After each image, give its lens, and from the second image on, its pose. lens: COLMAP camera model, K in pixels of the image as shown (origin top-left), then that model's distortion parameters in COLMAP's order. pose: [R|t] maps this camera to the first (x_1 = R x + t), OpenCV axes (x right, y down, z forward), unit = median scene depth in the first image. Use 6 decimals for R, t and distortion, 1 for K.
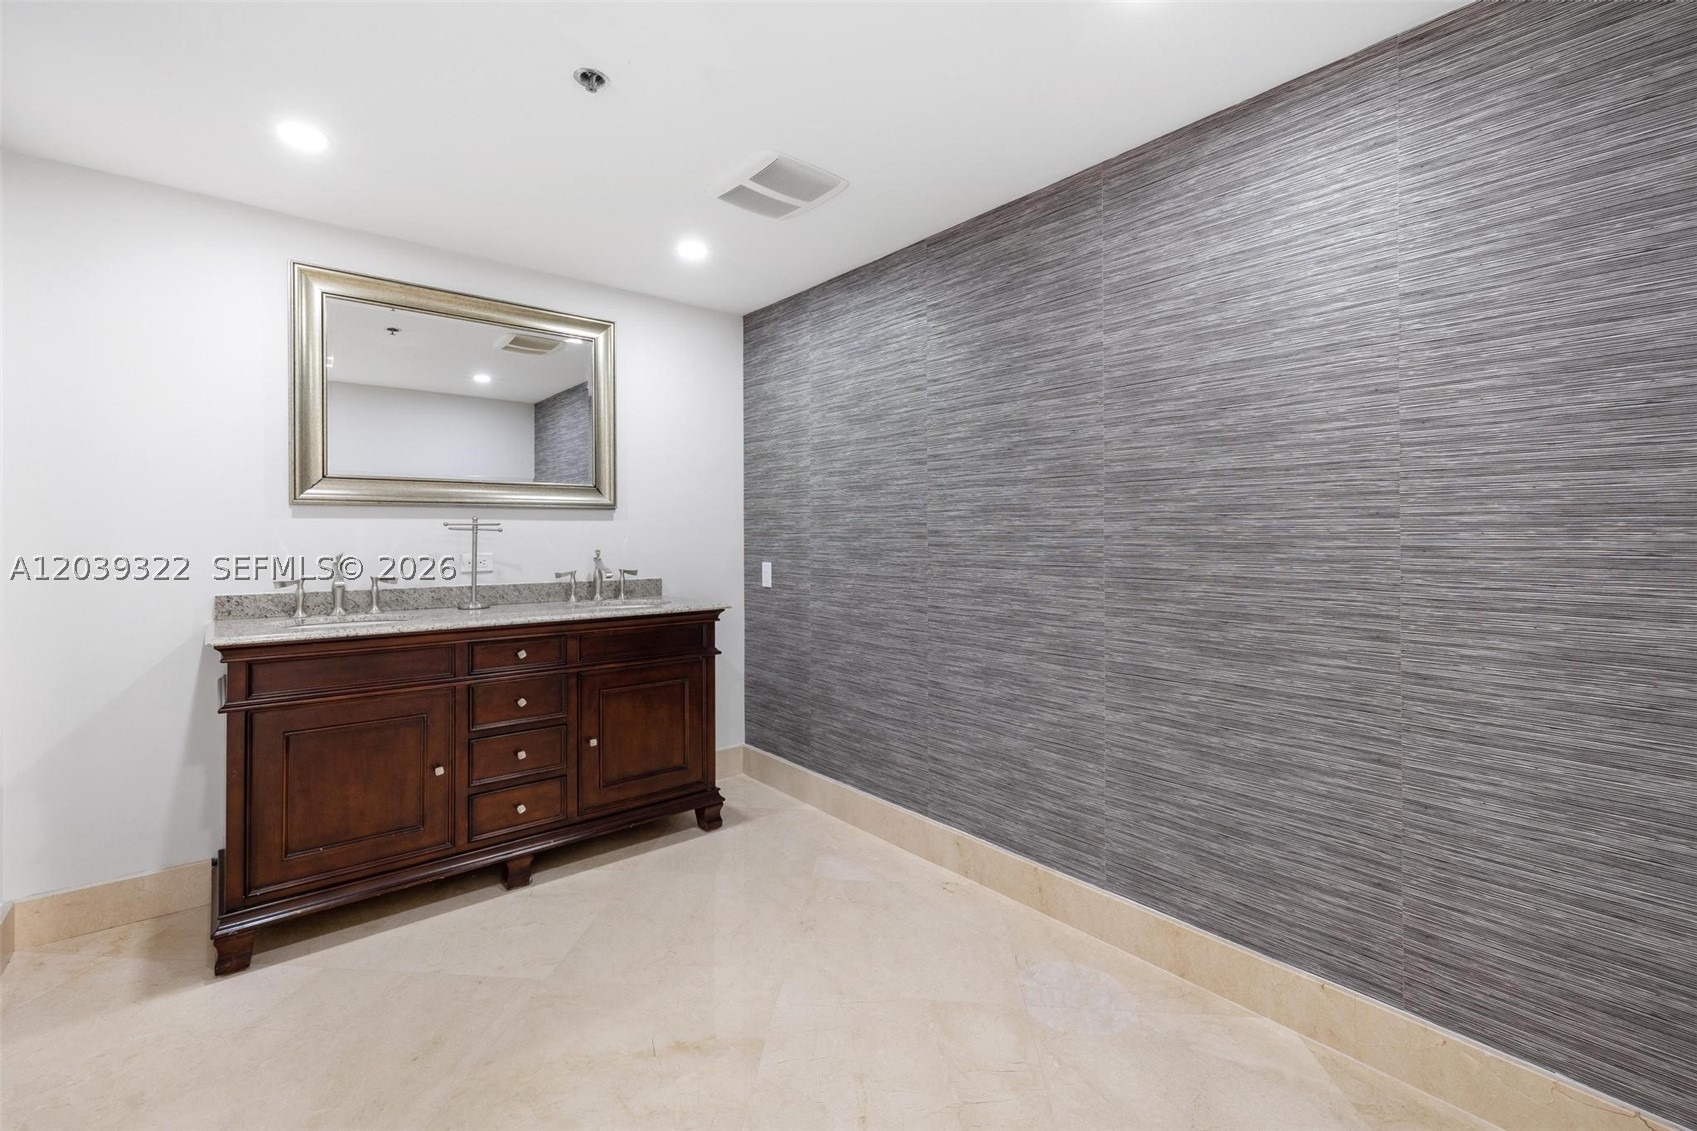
lens RADIAL K [[744.9, 0, 850.0], [0, 744.9, 548.8], [0, 0, 1]] dist [-0.001995, 0.000110]
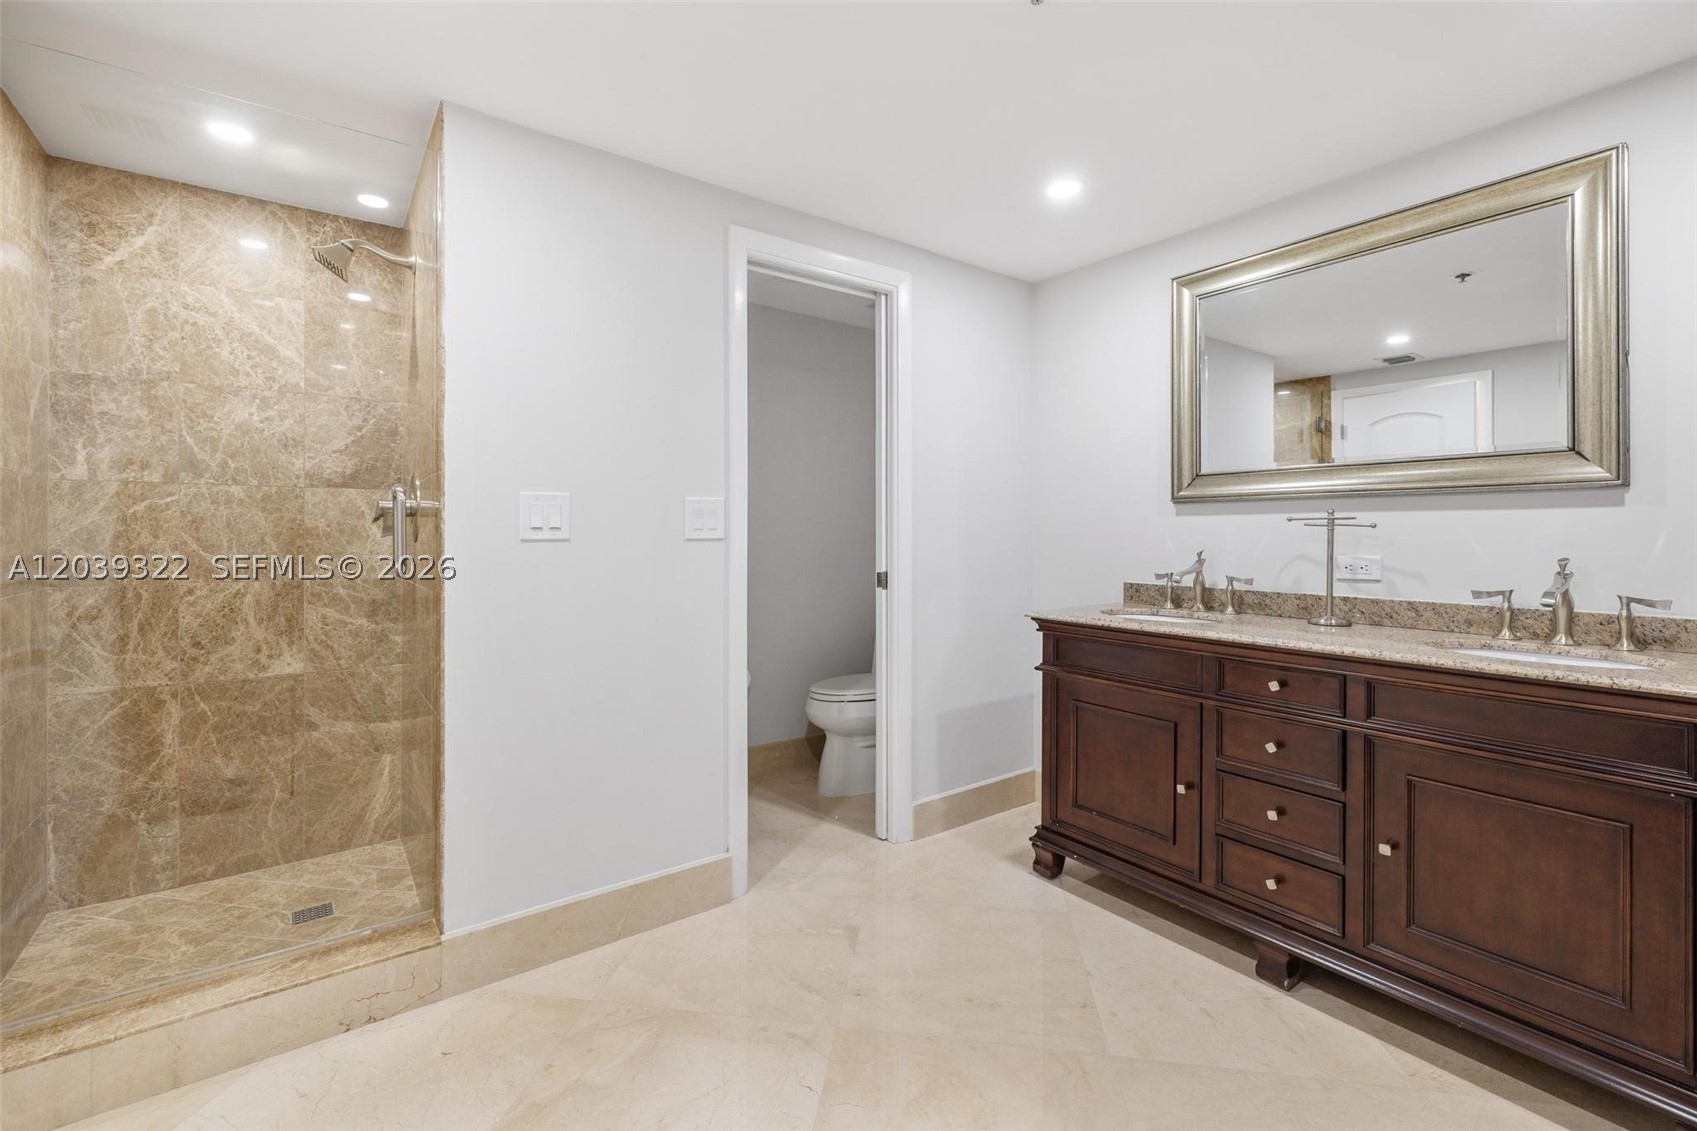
lens RADIAL K [[744.9, 0, 850.0], [0, 744.9, 548.8], [0, 0, 1]] dist [-0.001995, 0.000110]
pose [[-0.094619, 0.023090, -0.995246, 0.339897], [-0.020046, 0.999484, 0.025094, -0.010506], [0.995312, 0.022325, -0.094108, 0.582918]]
